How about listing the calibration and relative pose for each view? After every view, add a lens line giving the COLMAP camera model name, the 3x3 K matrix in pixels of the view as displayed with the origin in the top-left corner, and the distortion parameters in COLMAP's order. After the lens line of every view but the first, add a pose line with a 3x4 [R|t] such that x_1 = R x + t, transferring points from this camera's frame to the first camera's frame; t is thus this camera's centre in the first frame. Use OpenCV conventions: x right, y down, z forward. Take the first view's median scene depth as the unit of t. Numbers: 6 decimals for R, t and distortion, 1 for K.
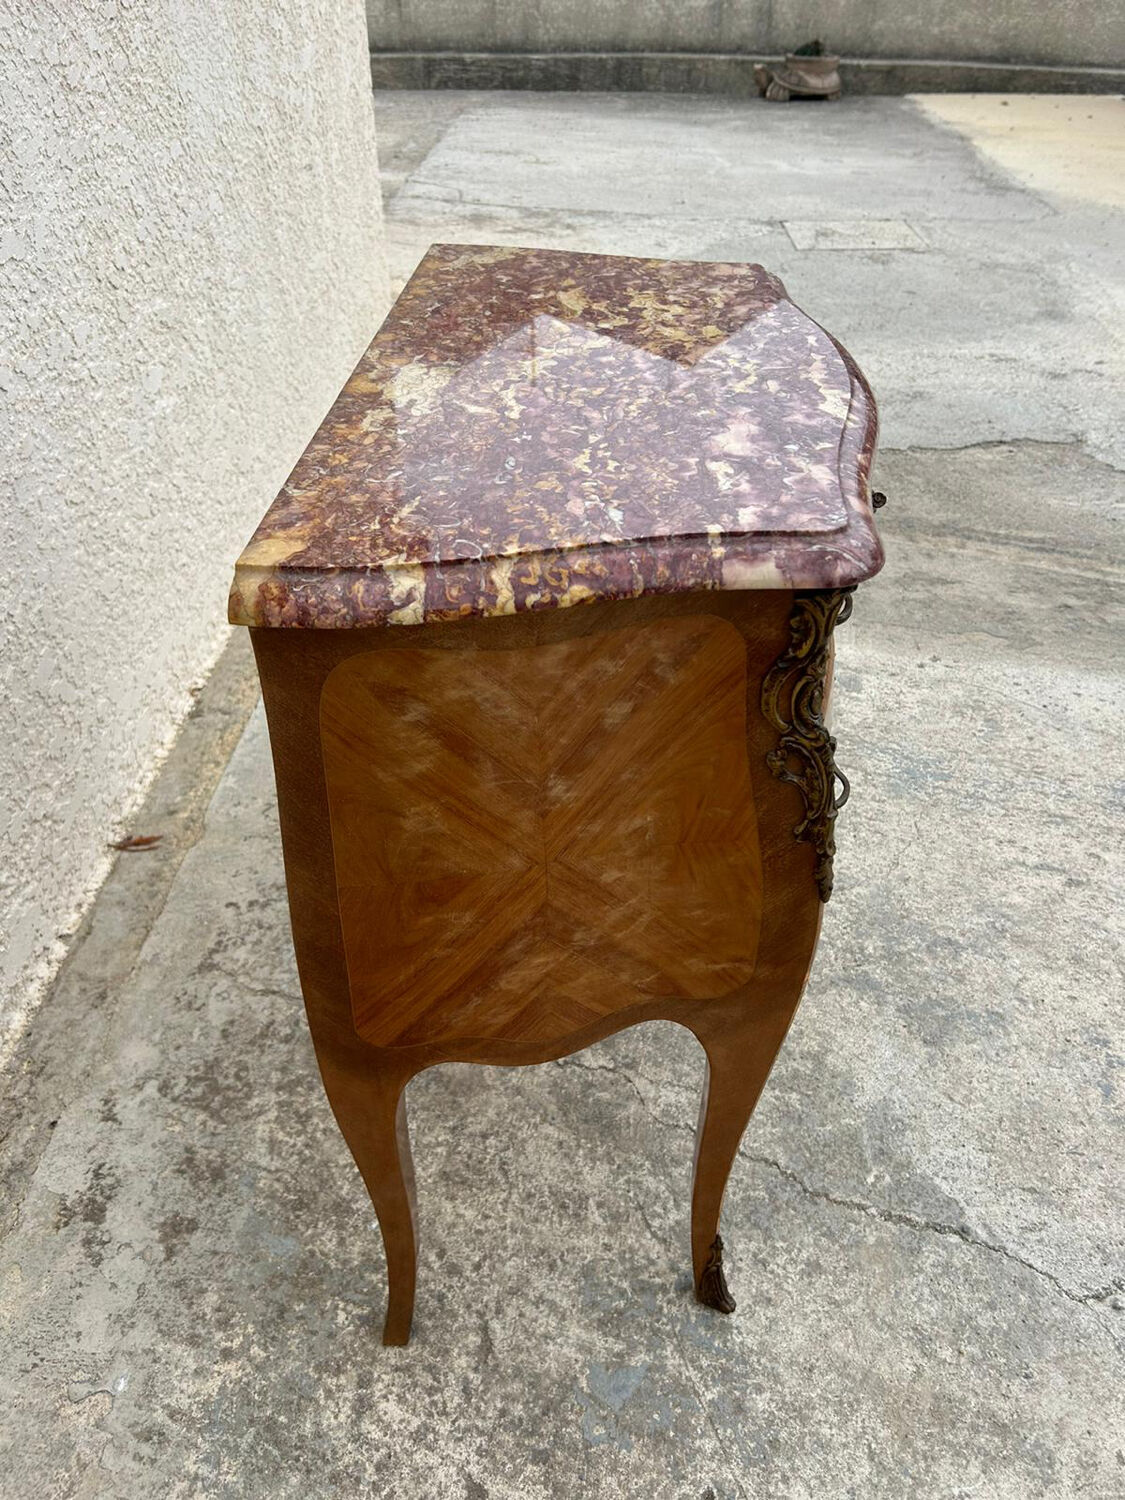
lens RADIAL K [[1144.0, 0, 545.0], [0, 1144.0, 755.4], [0, 0, 1]] dist [0.025897, -0.030877]
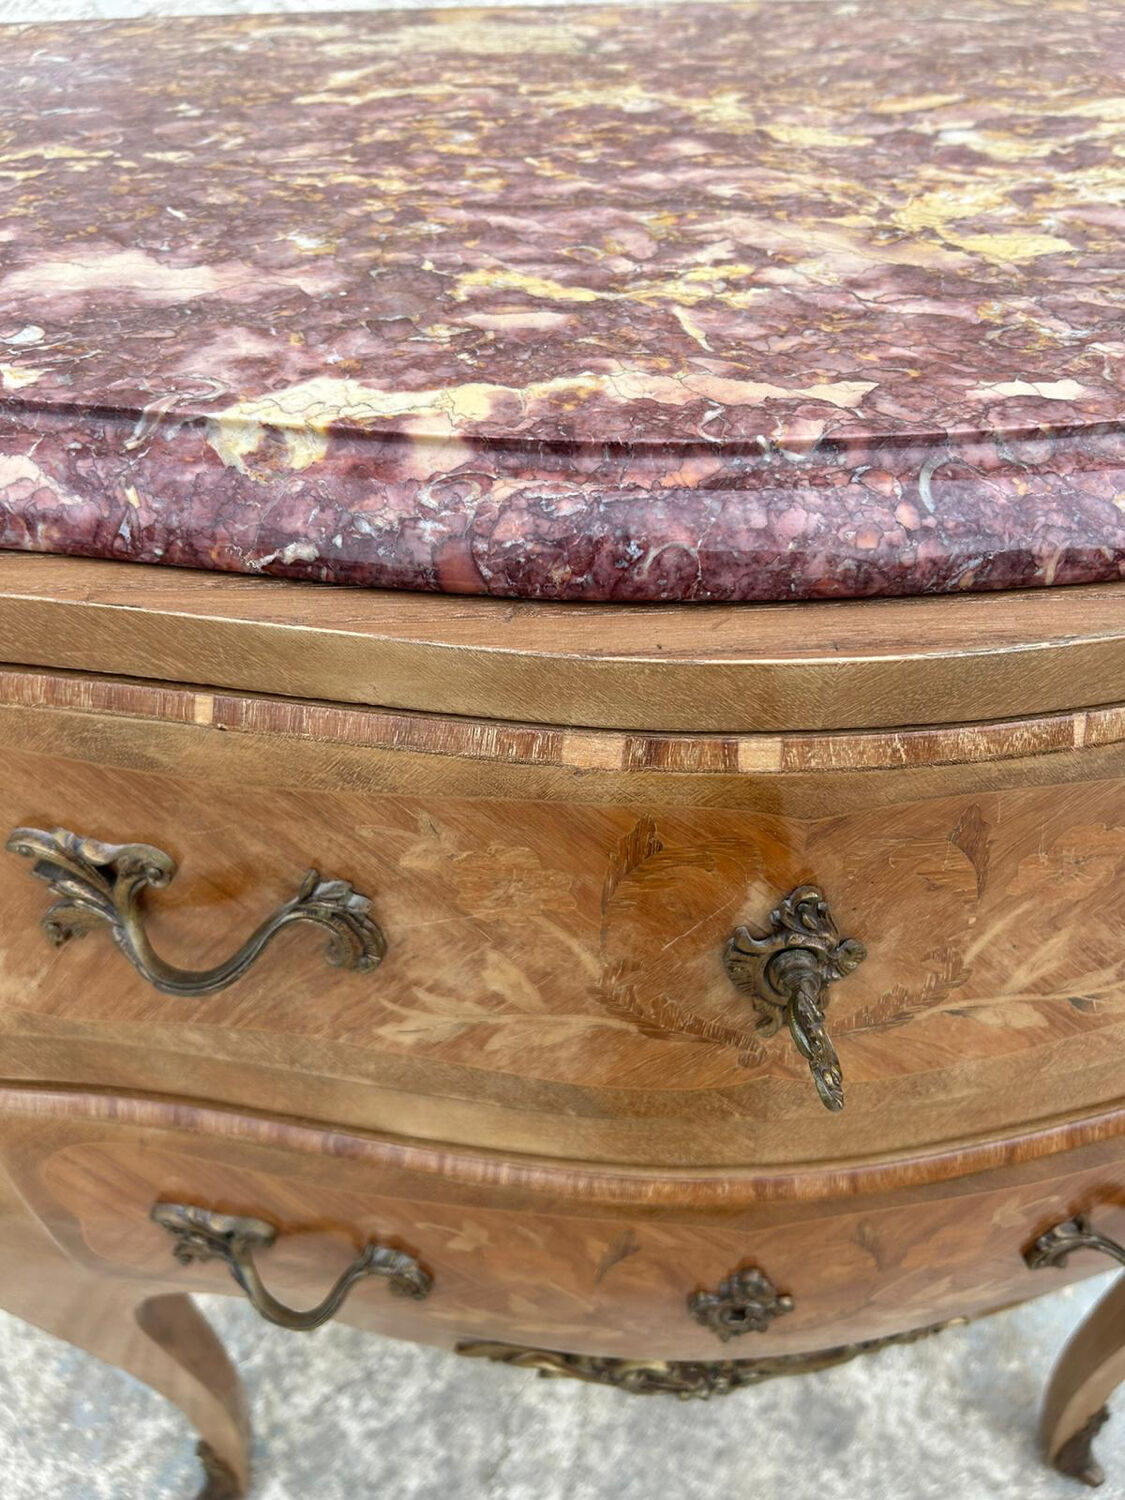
lens RADIAL K [[1136.2, 0, 550.4], [0, 1136.2, 747.7], [0, 0, 1]] dist [0.033675, -0.040578]
pose [[0.092391, 0.700285, -0.707859, 0.382737], [-0.574572, 0.618098, 0.536491, -0.314113], [0.813223, 0.357149, 0.459471, 0.658394]]
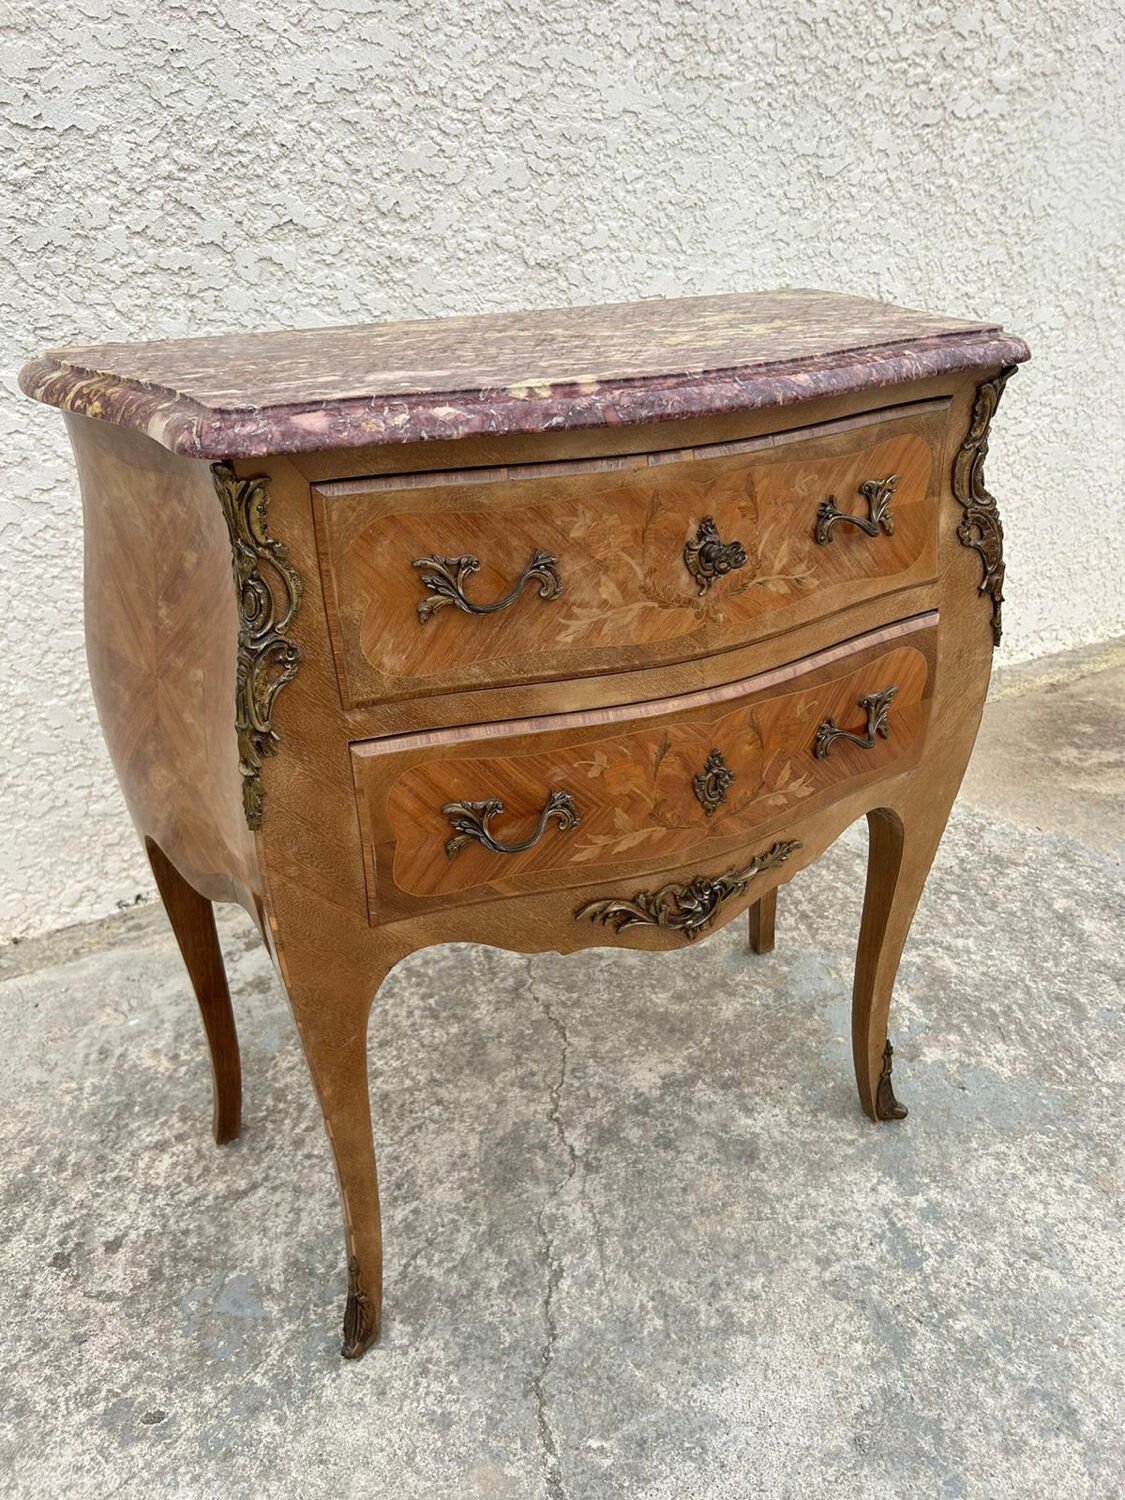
lens RADIAL K [[1137.6, 0, 543.8], [0, 1137.6, 748.4], [0, 0, 1]] dist [0.029979, -0.036906]
pose [[0.498964, 0.384472, -0.776670, 0.738529], [-0.492012, 0.863440, 0.111337, -0.108439], [0.713414, 0.326577, 0.619990, 0.379742]]
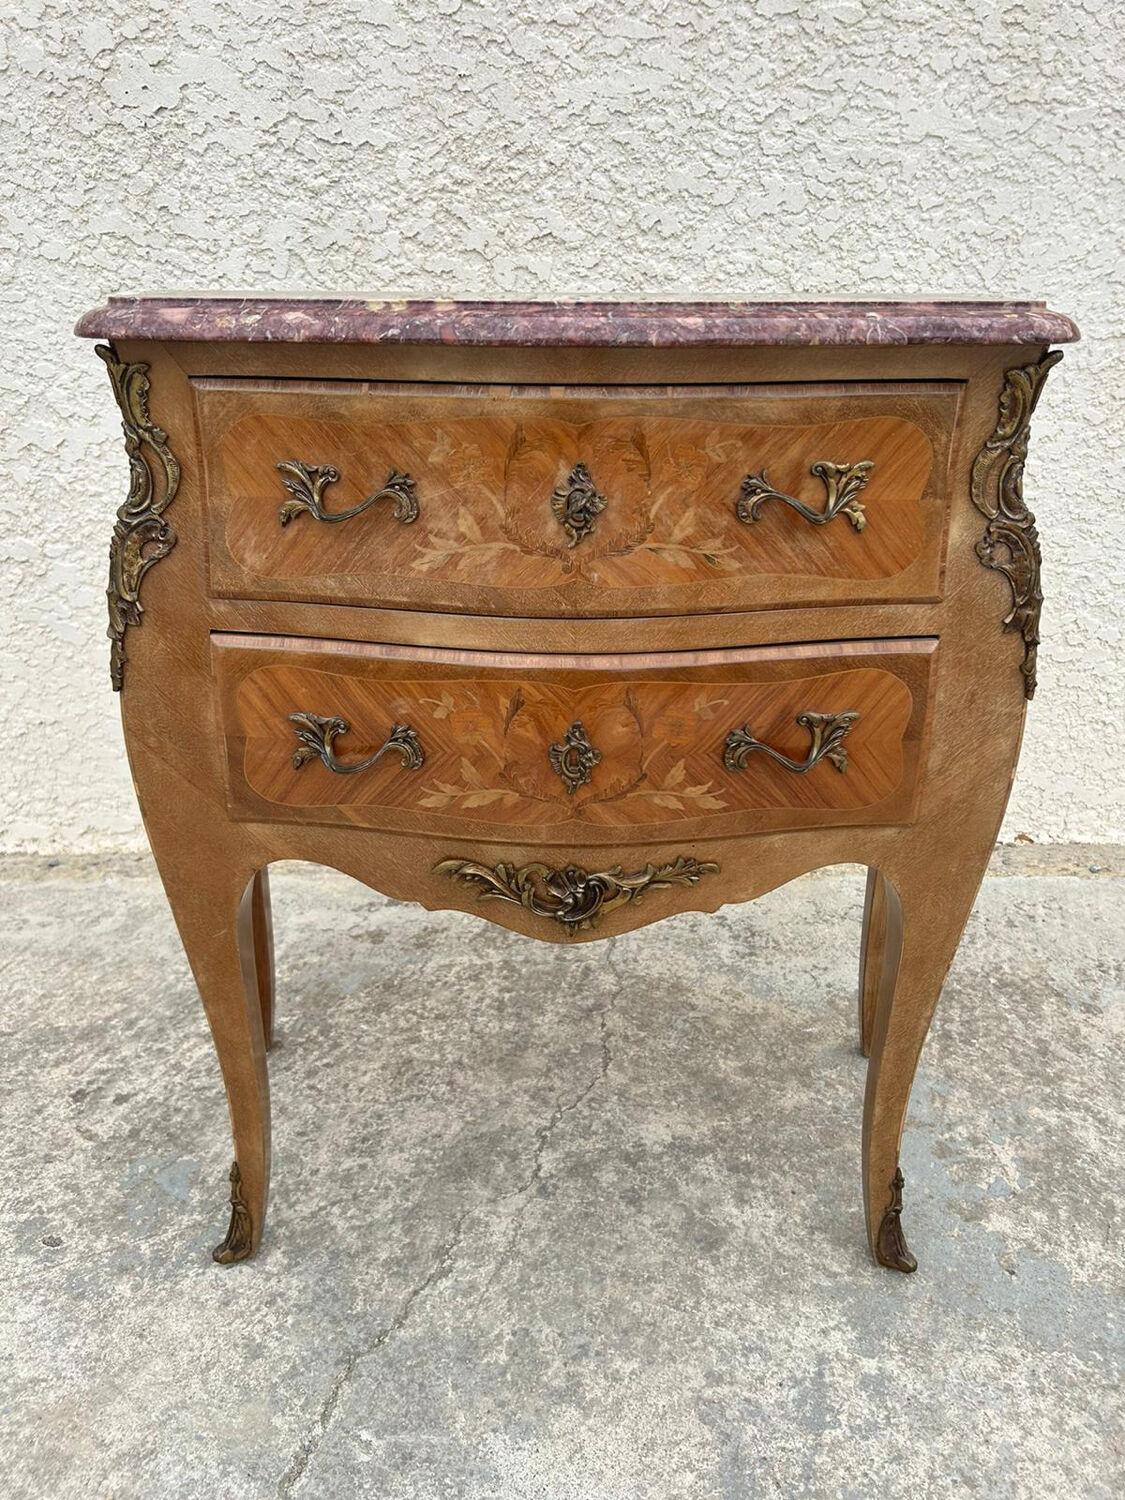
lens RADIAL K [[1136.2, 0, 550.4], [0, 1136.2, 747.7], [0, 0, 1]] dist [0.033675, -0.040578]
pose [[0.056690, 0.382227, -0.922328, 0.854878], [-0.592440, 0.756467, 0.277078, -0.246204], [0.803617, 0.530717, 0.269331, 0.725399]]
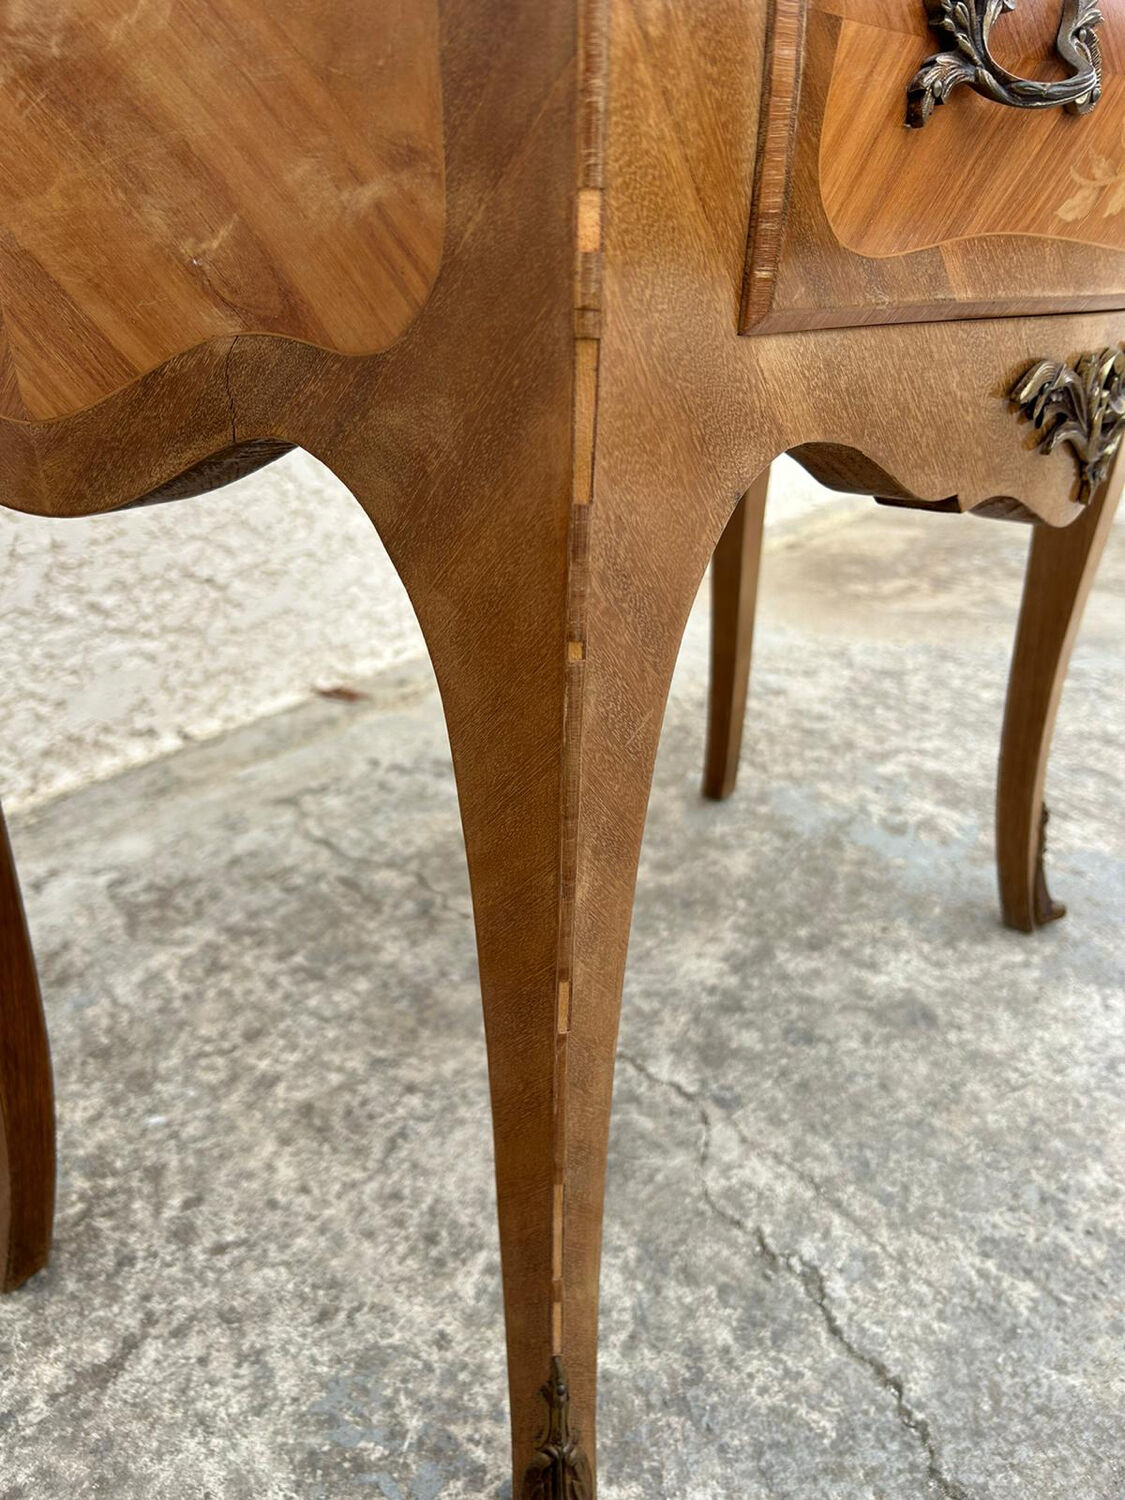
lens RADIAL K [[1154.1, 0, 544.6], [0, 1154.1, 747.3], [0, 0, 1]] dist [0.008015, -0.006262]
pose [[0.829734, 0.213753, -0.515607, 0.286991], [-0.326674, 0.934996, -0.138079, 0.261534], [0.452576, 0.283005, 0.845626, 0.570166]]
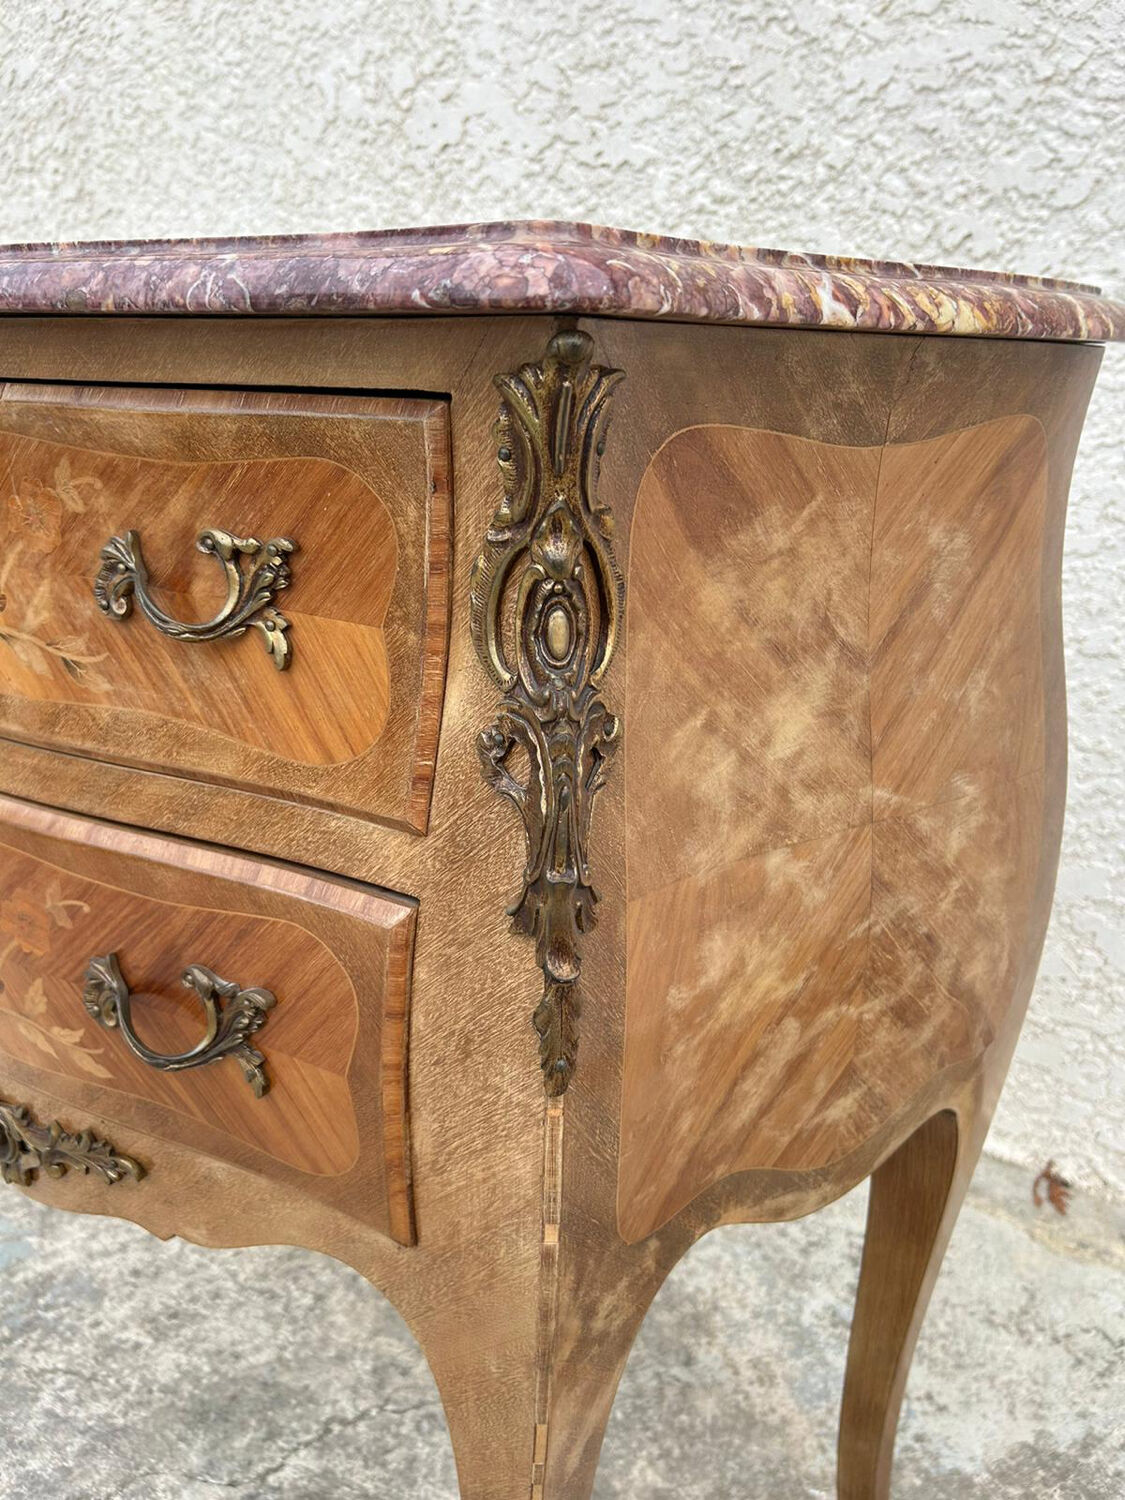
lens RADIAL K [[1140.9, 0, 545.6], [0, 1140.9, 744.5], [0, 0, 1]] dist [0.064606, -0.094380]
pose [[-0.561004, 0.248724, -0.789564, 0.438880], [-0.504656, 0.653306, 0.564371, -0.496328], [0.656199, 0.715072, -0.240987, 1.146898]]
